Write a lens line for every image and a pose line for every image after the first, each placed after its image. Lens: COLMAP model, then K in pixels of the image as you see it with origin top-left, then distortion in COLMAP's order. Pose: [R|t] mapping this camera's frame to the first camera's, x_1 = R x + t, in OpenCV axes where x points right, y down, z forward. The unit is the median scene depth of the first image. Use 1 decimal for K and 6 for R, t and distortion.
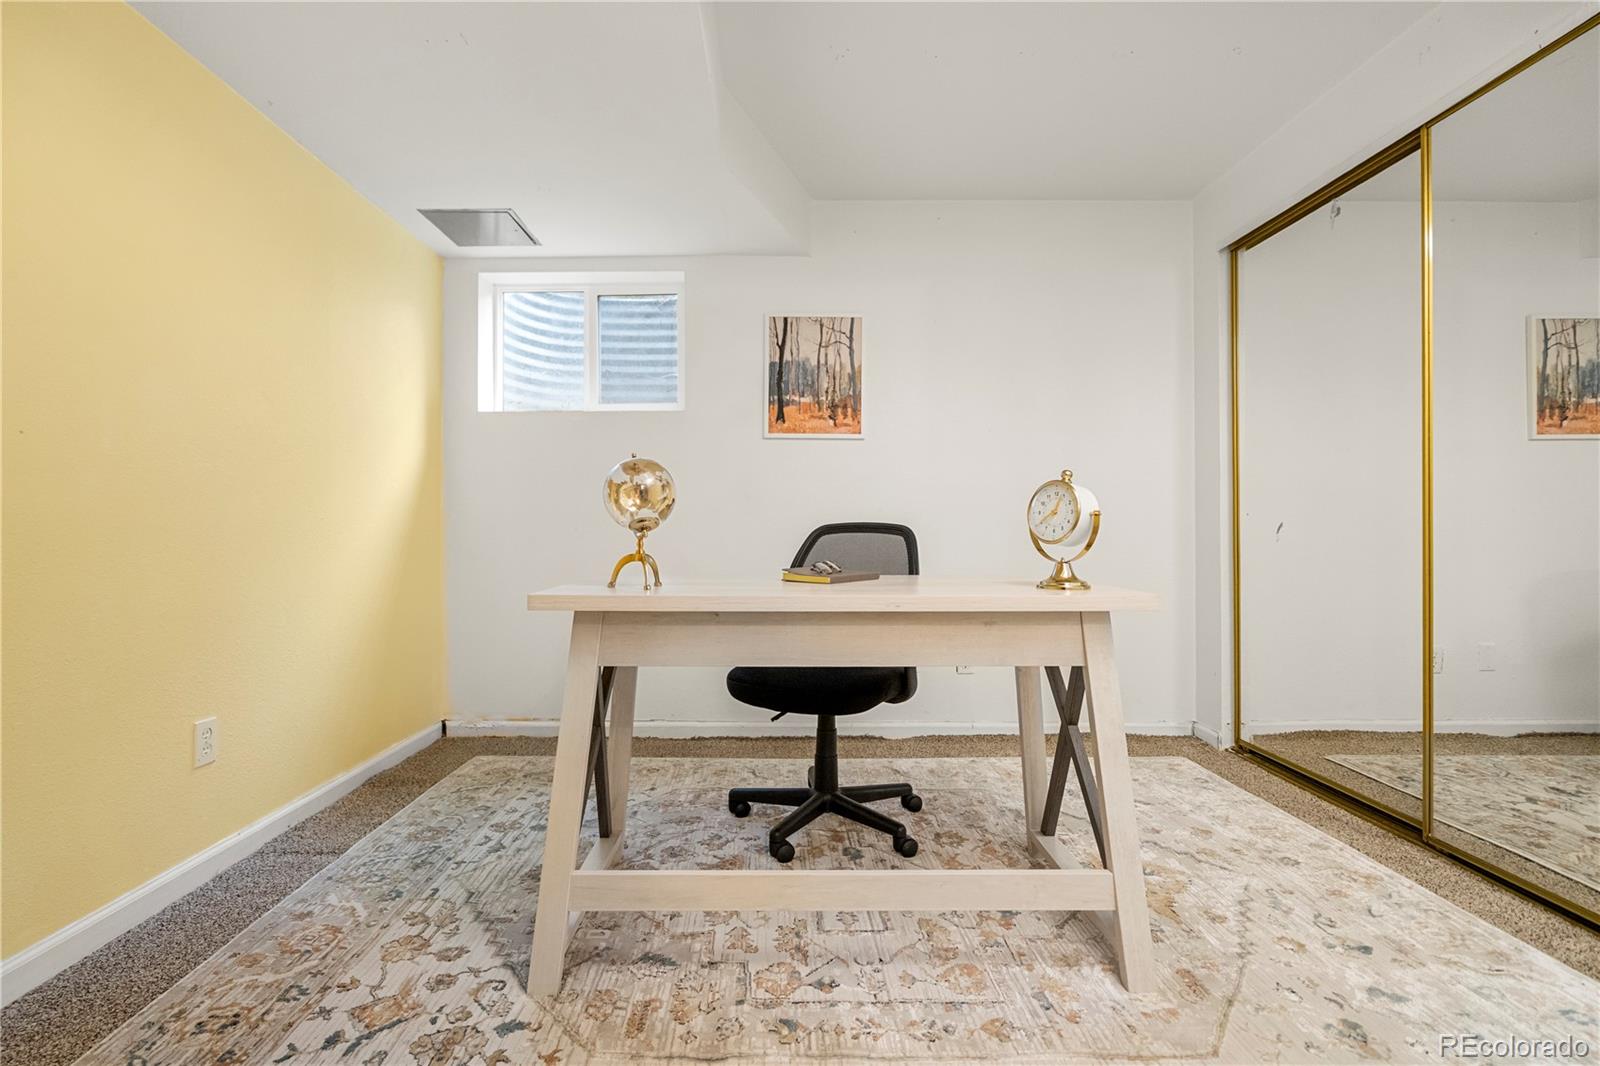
lens RADIAL K [[731.0, 0, 794.0], [0, 731.0, 517.9], [0, 0, 1]] dist [-0.002090, 0.001005]
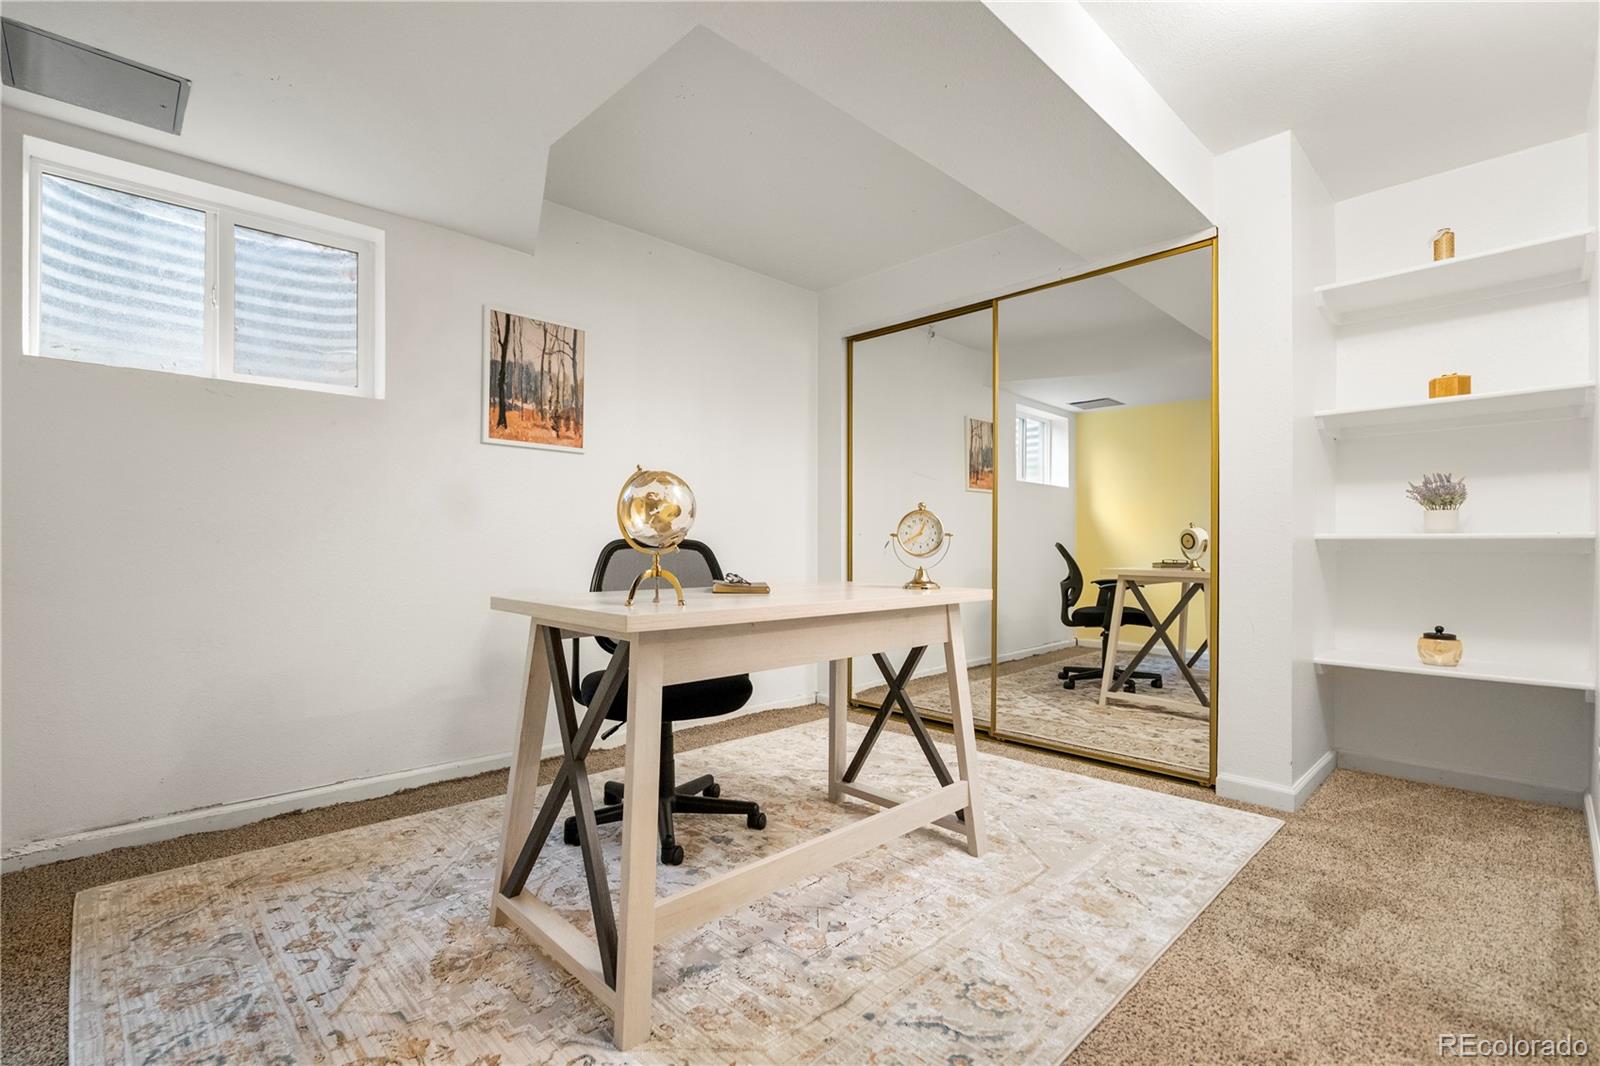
lens RADIAL K [[717.7, 0, 800.0], [0, 717.7, 533.0], [0, 0, 1]] dist [-0.004457, 0.000076]
pose [[0.724445, 0.014062, 0.689189, -0.366432], [-0.014881, 0.999878, -0.004758, 0.000755], [-0.689172, -0.006809, 0.724566, 0.088135]]
